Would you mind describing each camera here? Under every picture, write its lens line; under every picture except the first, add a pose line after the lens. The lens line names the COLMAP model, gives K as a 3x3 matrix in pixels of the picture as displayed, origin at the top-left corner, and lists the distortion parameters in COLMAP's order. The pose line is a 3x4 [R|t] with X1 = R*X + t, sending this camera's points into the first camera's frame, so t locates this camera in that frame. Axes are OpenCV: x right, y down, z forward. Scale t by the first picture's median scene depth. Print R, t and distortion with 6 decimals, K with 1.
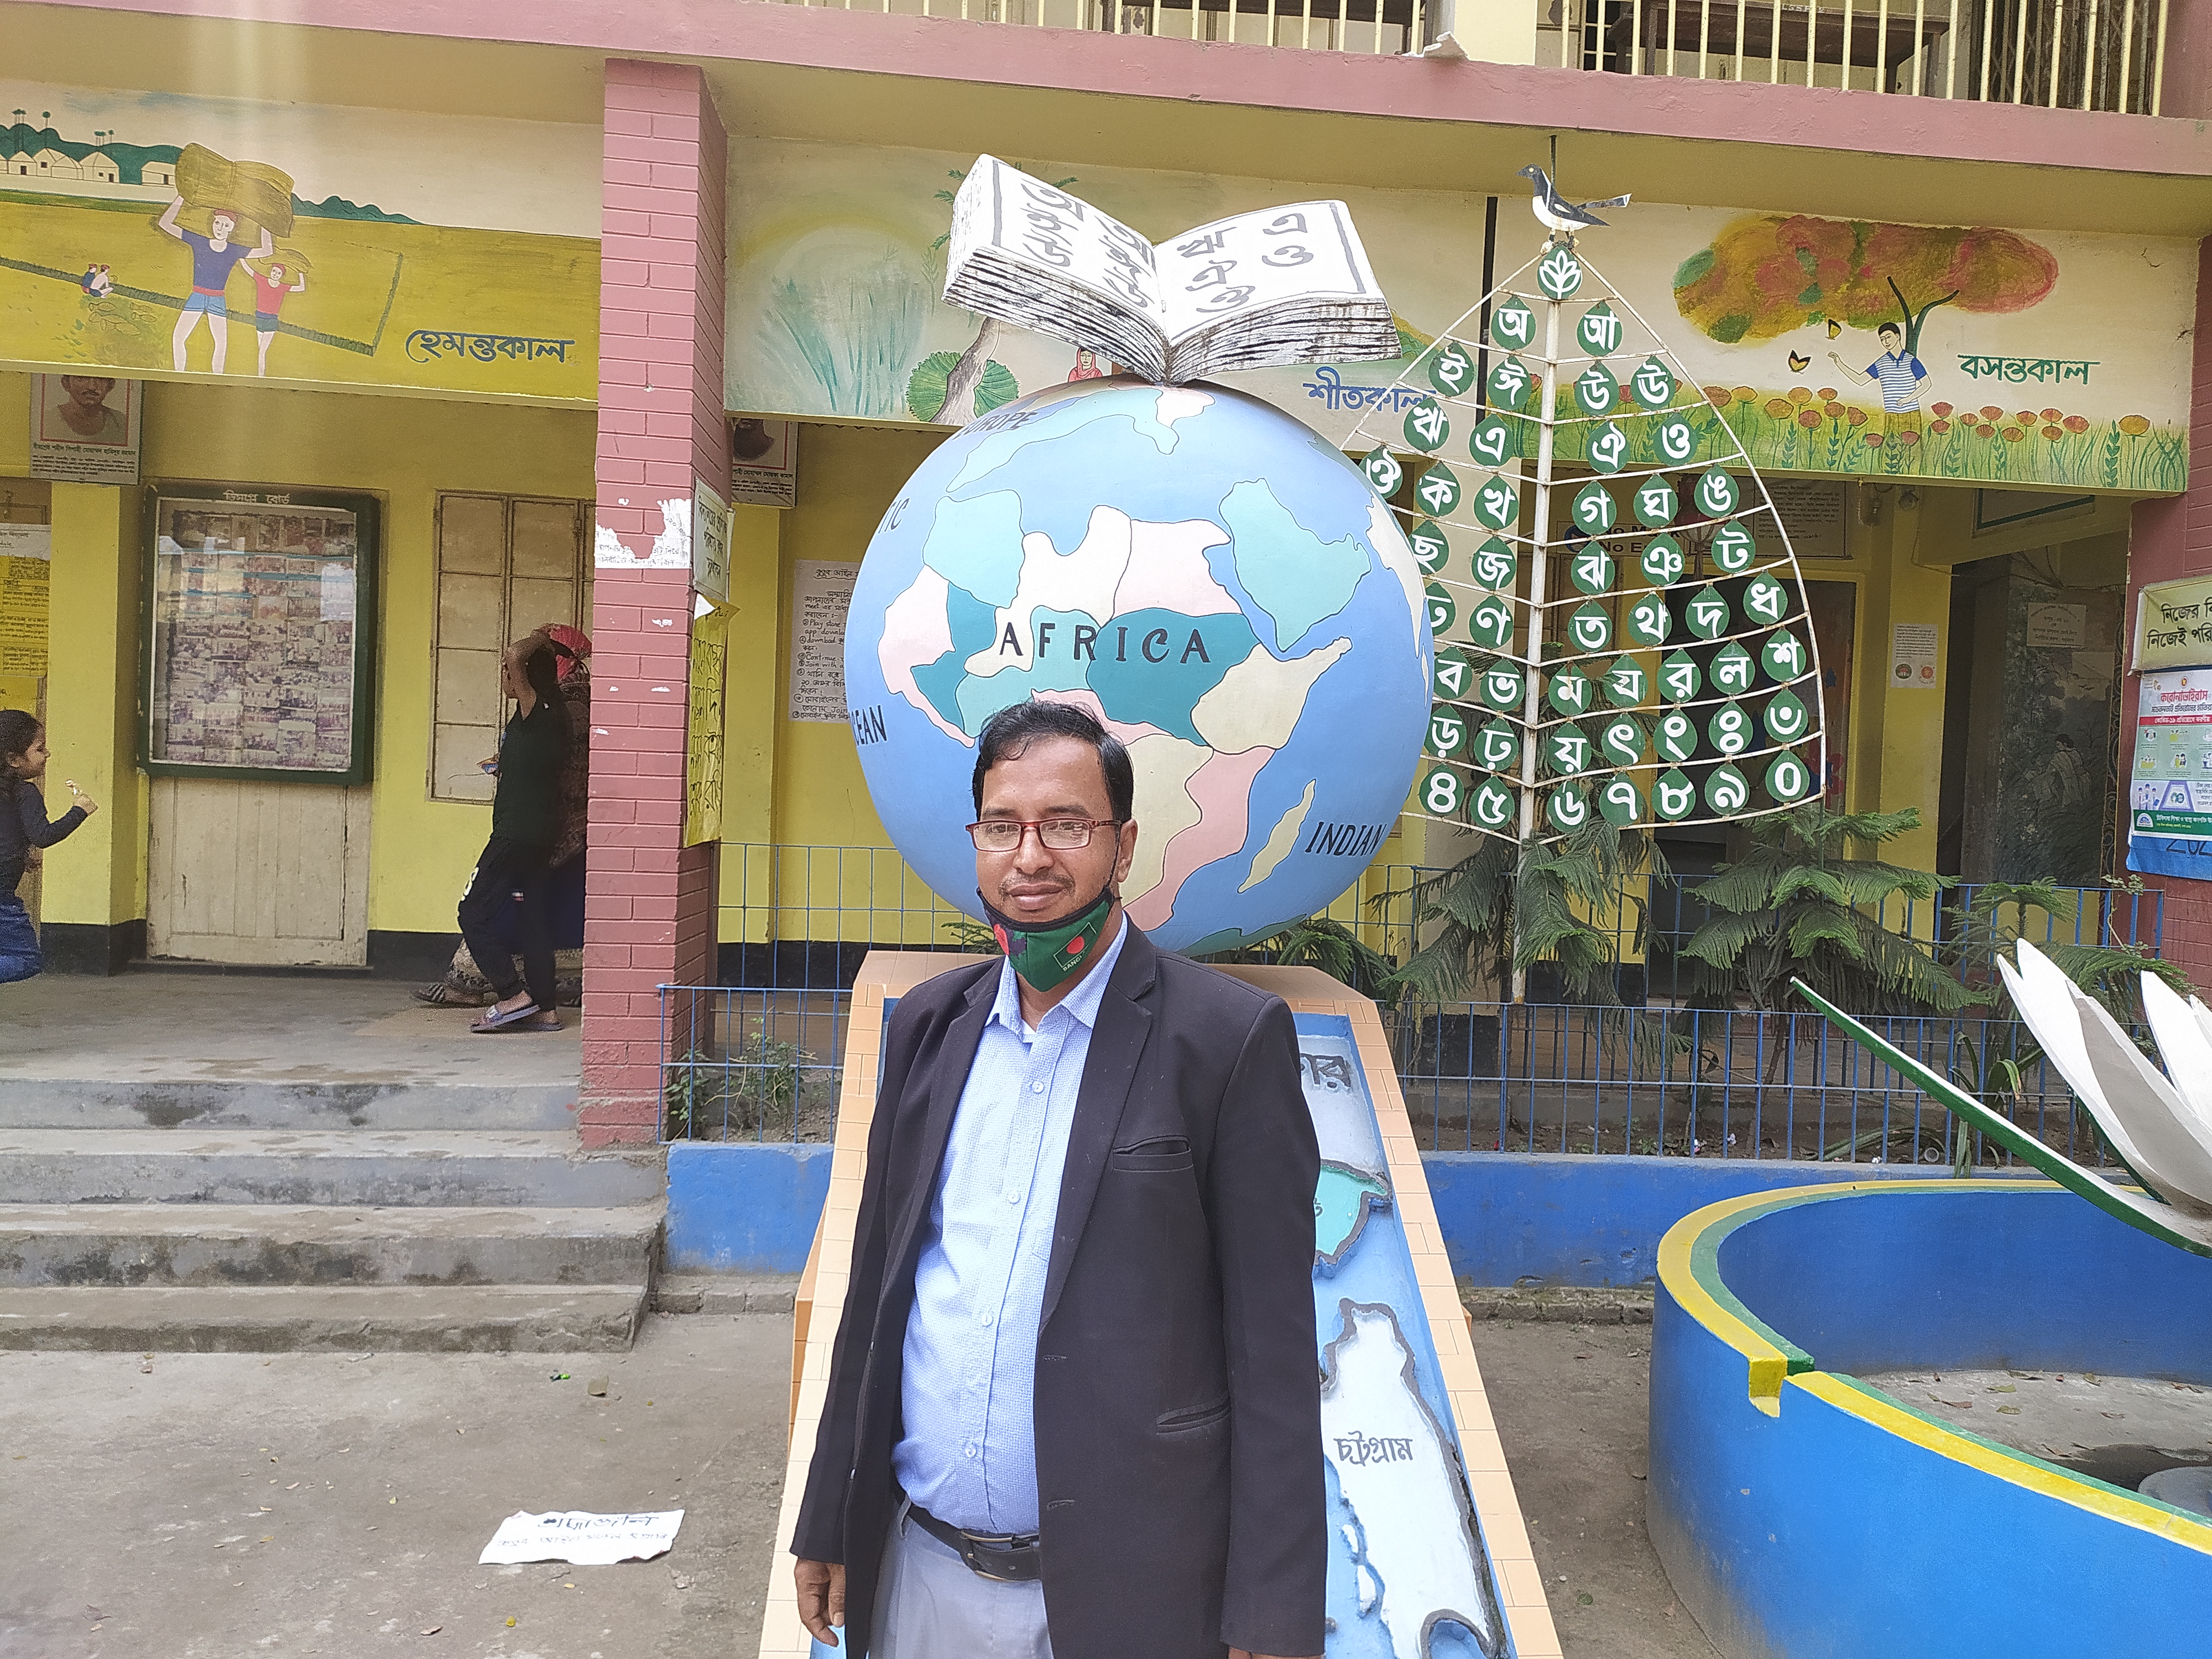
lens RADIAL K [[1686.9, 0, 1109.4], [0, 1686.9, 829.4], [0, 0, 1]] dist [0.096165, -0.129362]
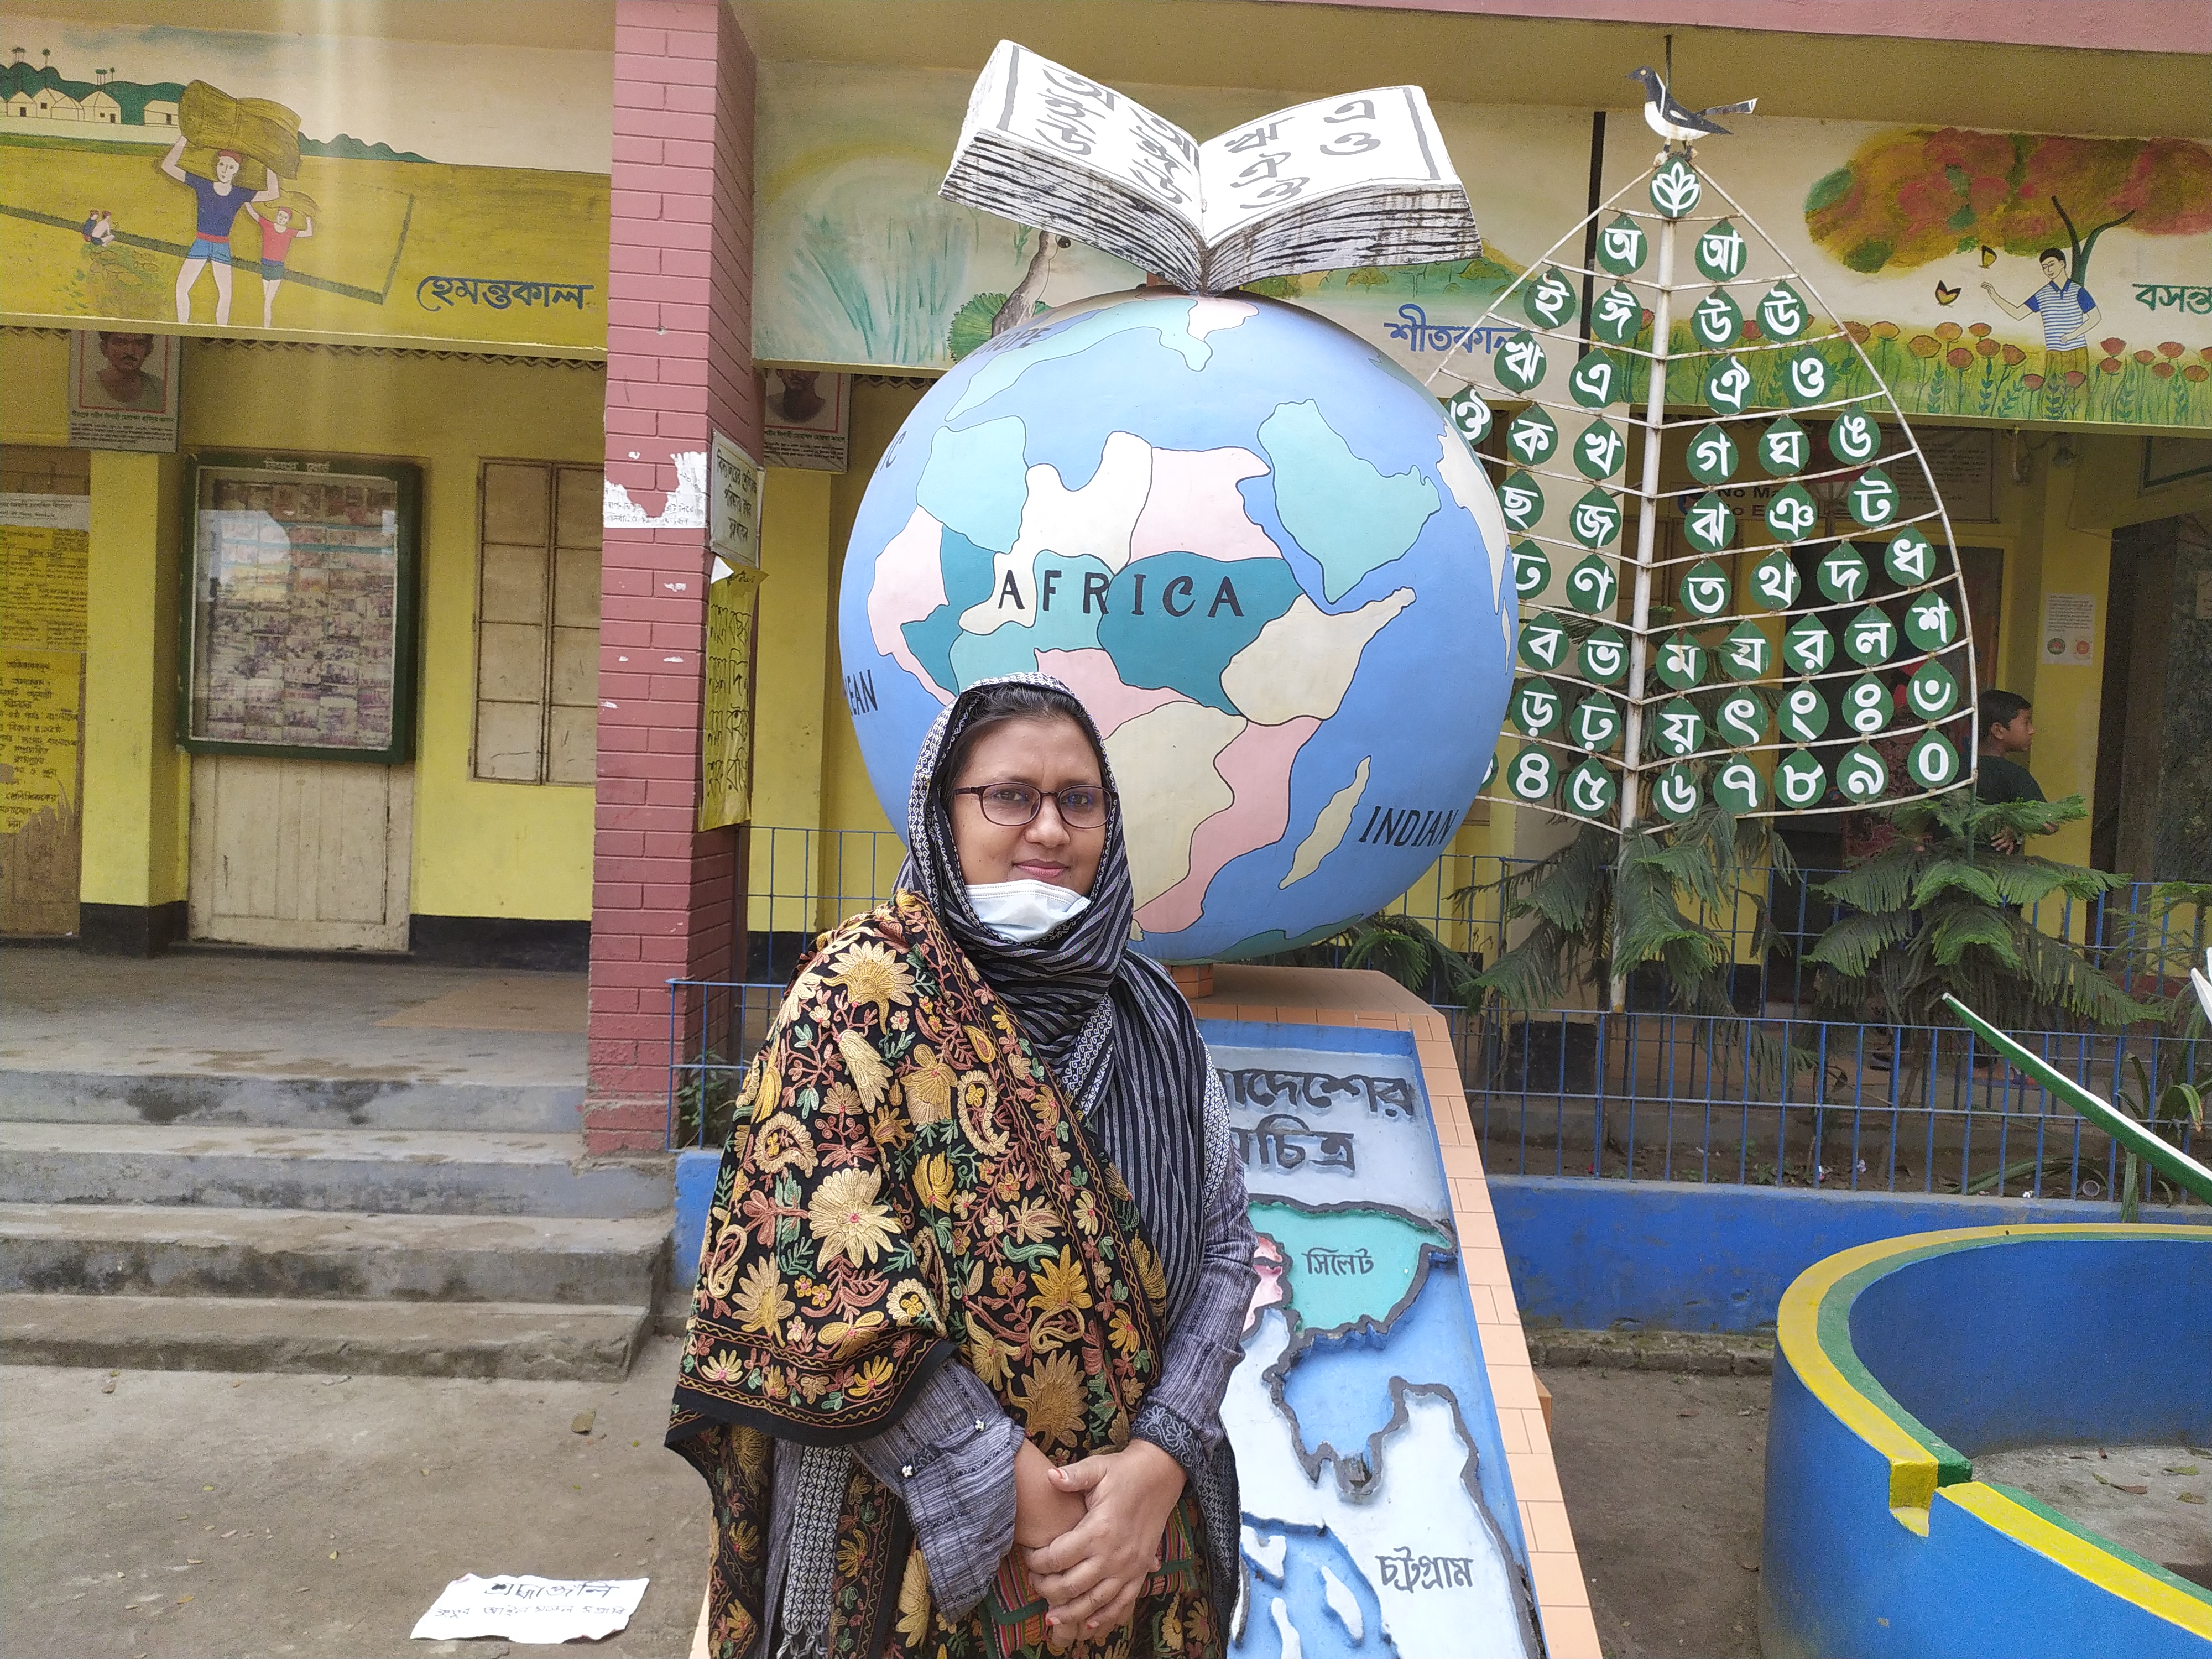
lens RADIAL K [[1676.9, 0, 1105.1], [0, 1676.9, 835.2], [0, 0, 1]] dist [0.095706, -0.129726]
pose [[0.997931, 0.007145, -0.063889, 0.028347], [-0.006414, 0.999912, 0.011636, 0.000701], [0.063966, -0.011202, 0.997889, 0.097475]]
